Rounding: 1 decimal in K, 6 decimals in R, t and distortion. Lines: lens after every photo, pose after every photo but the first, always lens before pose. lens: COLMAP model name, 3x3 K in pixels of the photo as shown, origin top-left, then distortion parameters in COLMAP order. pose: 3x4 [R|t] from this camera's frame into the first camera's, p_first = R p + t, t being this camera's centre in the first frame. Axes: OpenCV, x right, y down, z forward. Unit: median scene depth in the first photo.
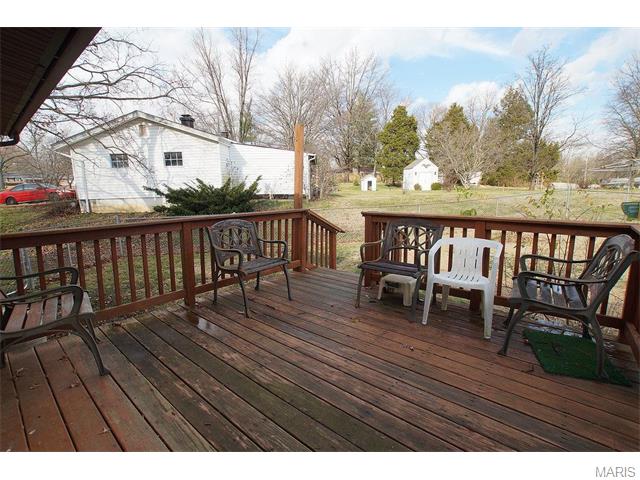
lens RADIAL K [[304.5, 0, 321.5], [0, 304.5, 238.2], [0, 0, 1]] dist [-0.040031, 0.008652]
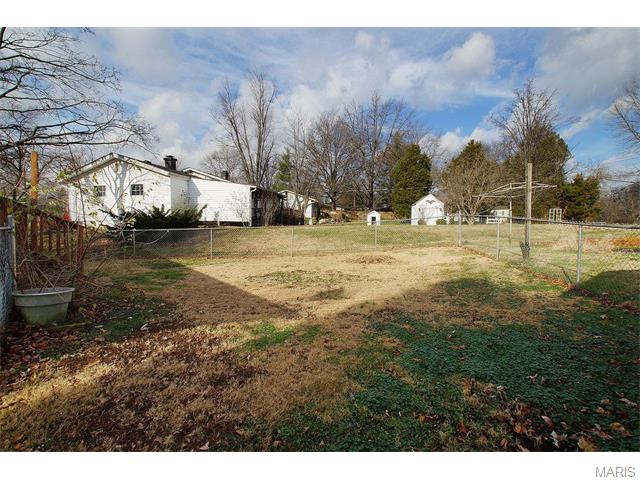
lens RADIAL K [[304.5, 0, 322.0], [0, 304.5, 238.6], [0, 0, 1]] dist [-0.040031, 0.008652]
pose [[0.980600, 0.026435, -0.194230, 0.191084], [-0.050989, 0.991154, -0.122529, 0.018234], [0.189273, 0.130056, 0.973273, -0.011446]]
